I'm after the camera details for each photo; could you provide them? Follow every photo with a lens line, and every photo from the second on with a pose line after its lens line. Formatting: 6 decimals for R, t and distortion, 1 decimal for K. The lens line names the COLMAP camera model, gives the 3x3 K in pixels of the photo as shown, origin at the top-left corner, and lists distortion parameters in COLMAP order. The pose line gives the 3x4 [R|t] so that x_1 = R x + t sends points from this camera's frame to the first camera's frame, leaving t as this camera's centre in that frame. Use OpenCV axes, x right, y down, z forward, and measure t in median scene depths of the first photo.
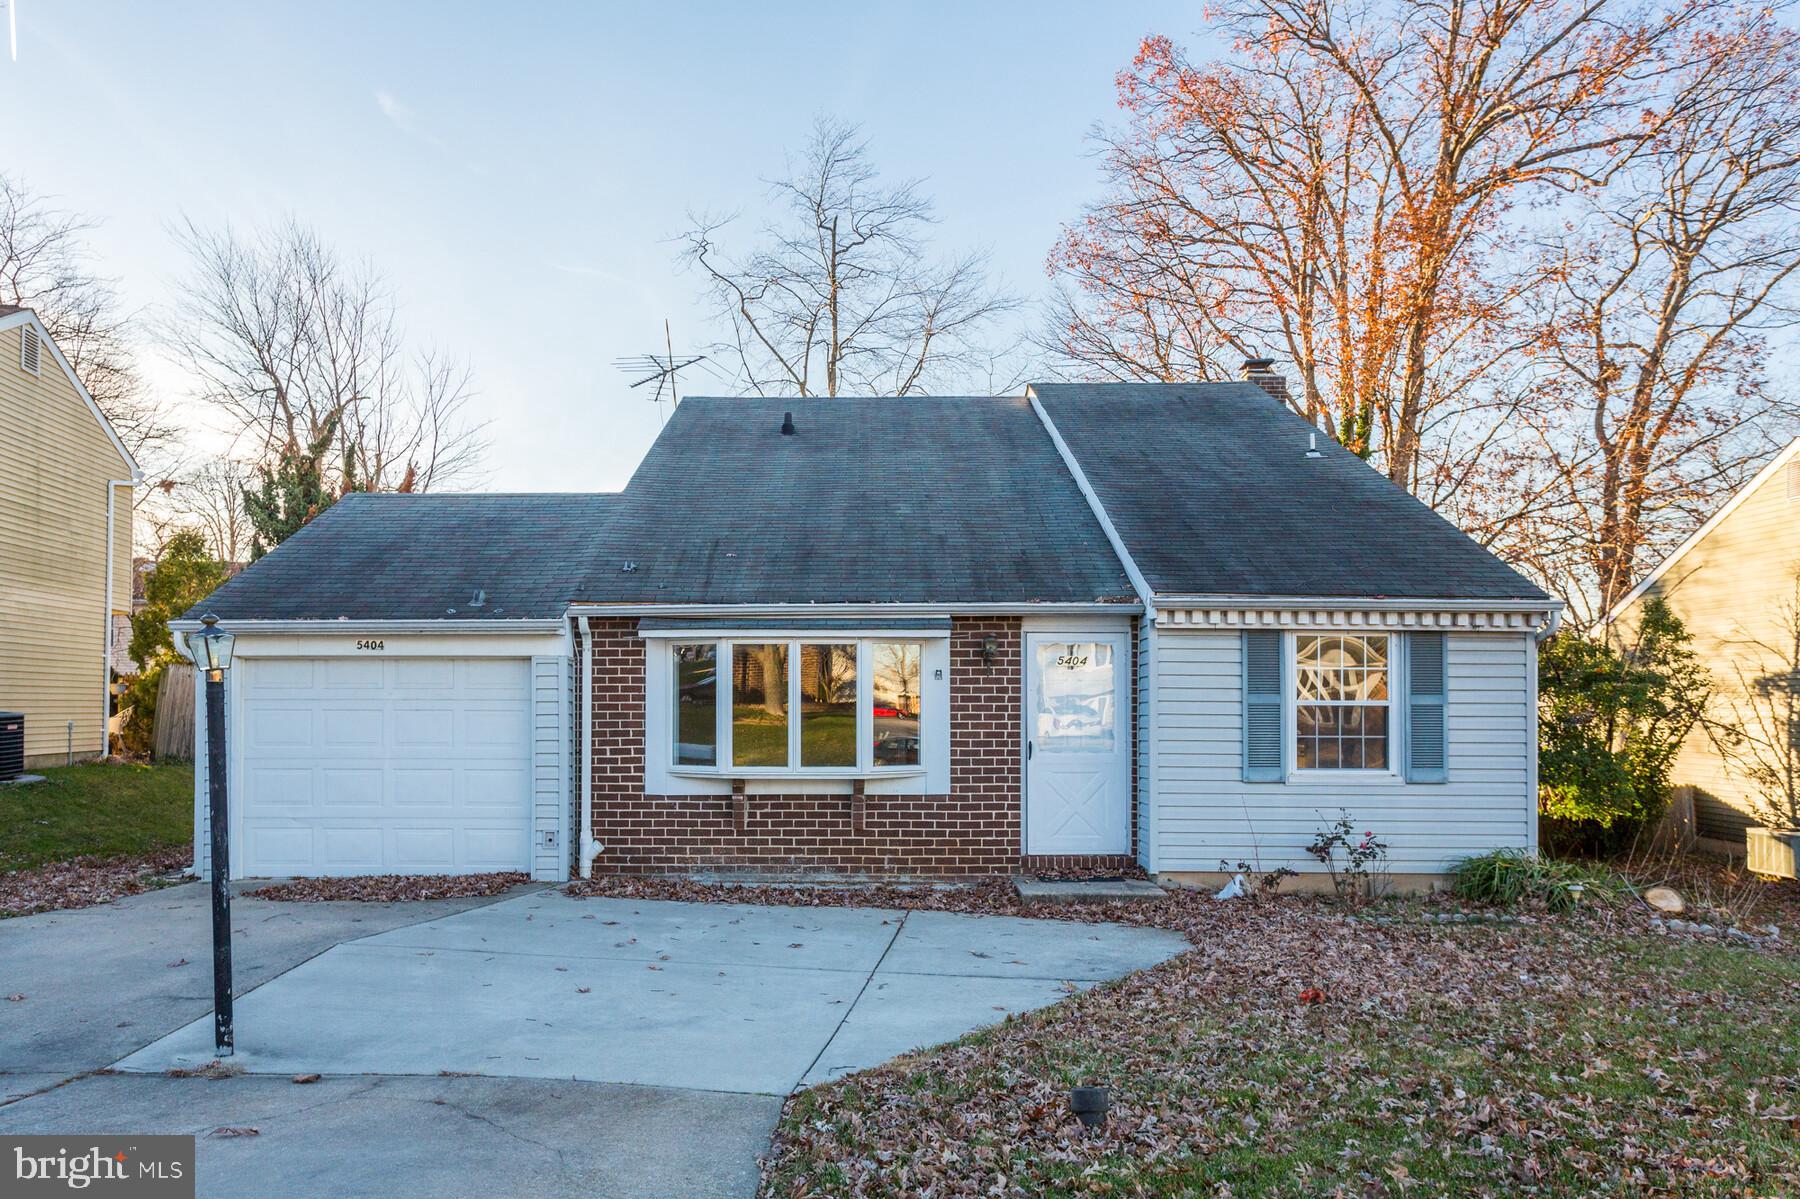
lens RADIAL K [[1300.2, 0, 899.1], [0, 1300.2, 595.7], [0, 0, 1]] dist [0.004119, 0.001152]
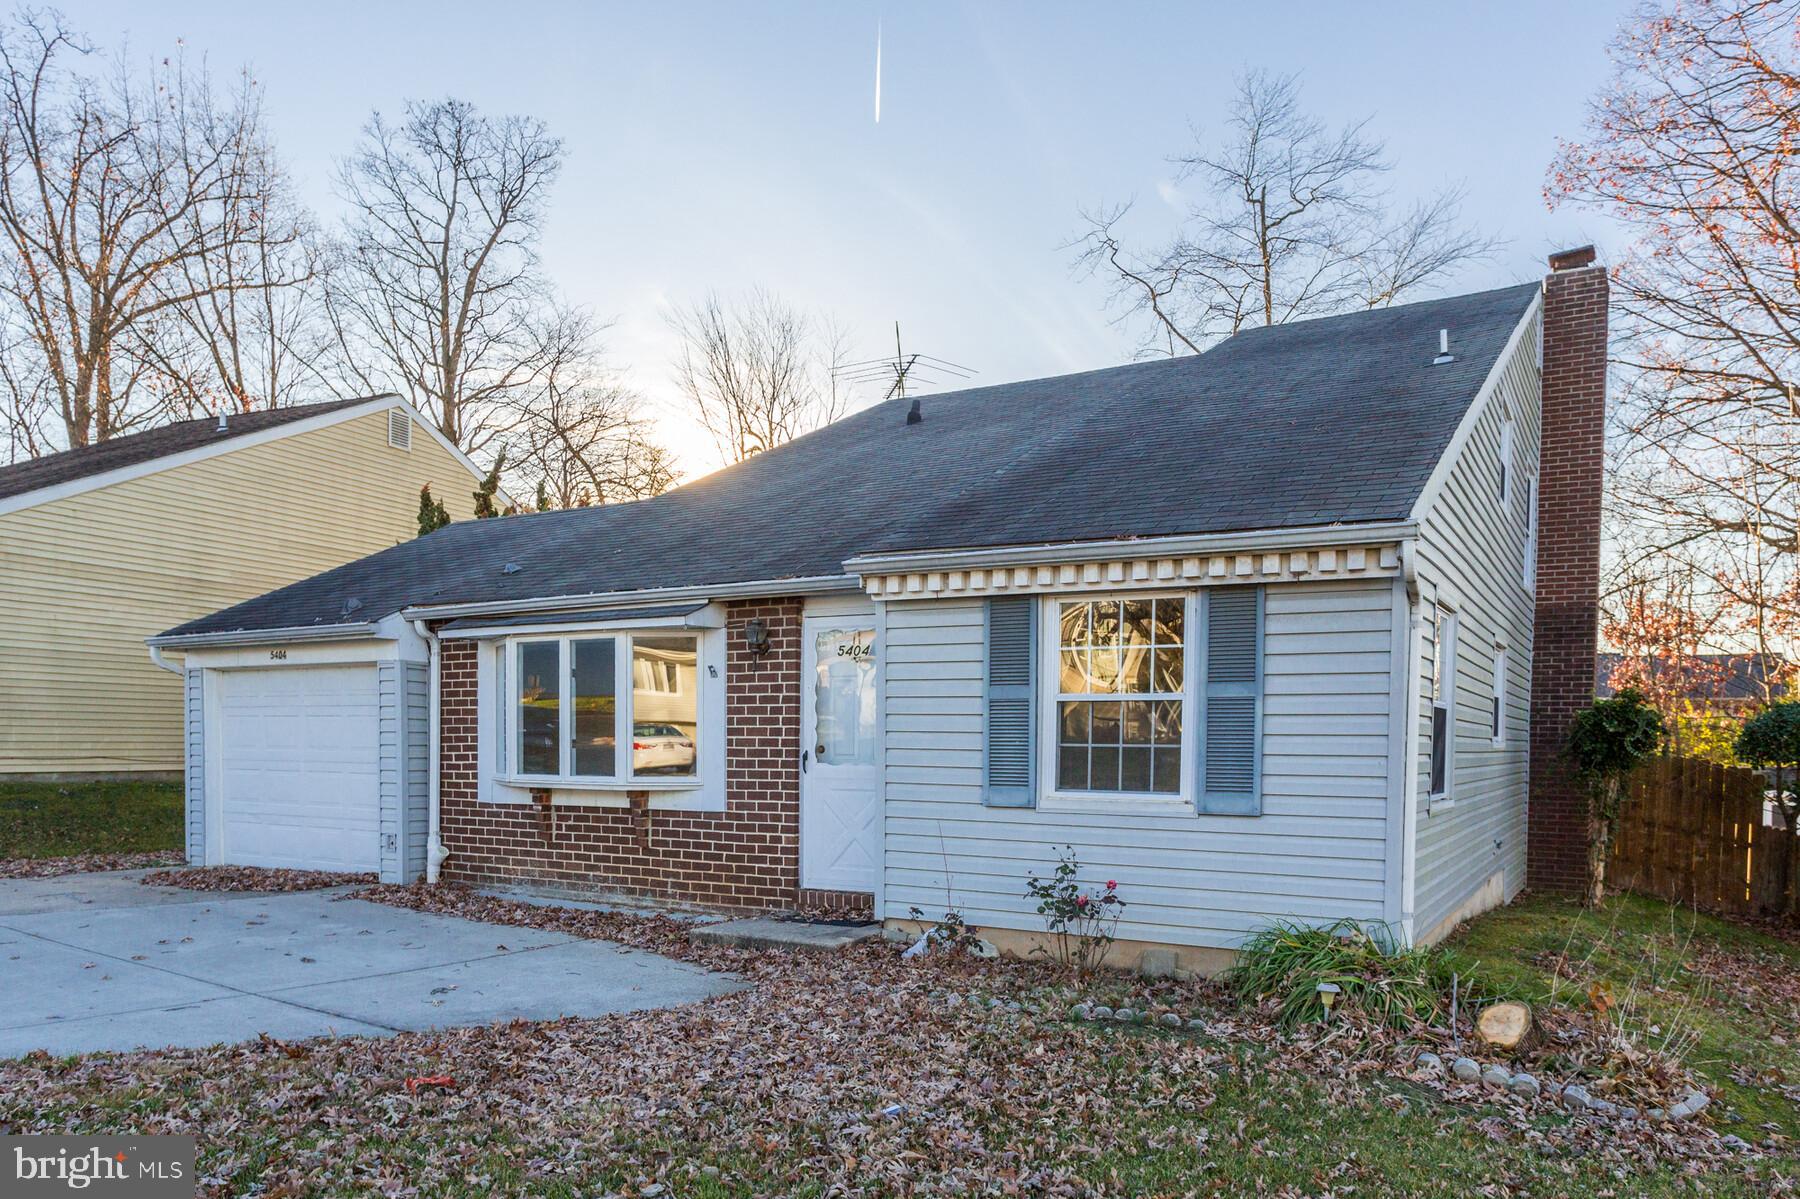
lens RADIAL K [[1261.8, 0, 895.6], [0, 1261.8, 768.3], [0, 0, 1]] dist [-0.028911, -0.003684]
pose [[0.876030, 0.015457, -0.482009, 0.533607], [0.035261, 0.994758, 0.095986, 0.049534], [0.480966, -0.101083, 0.870893, 0.340569]]
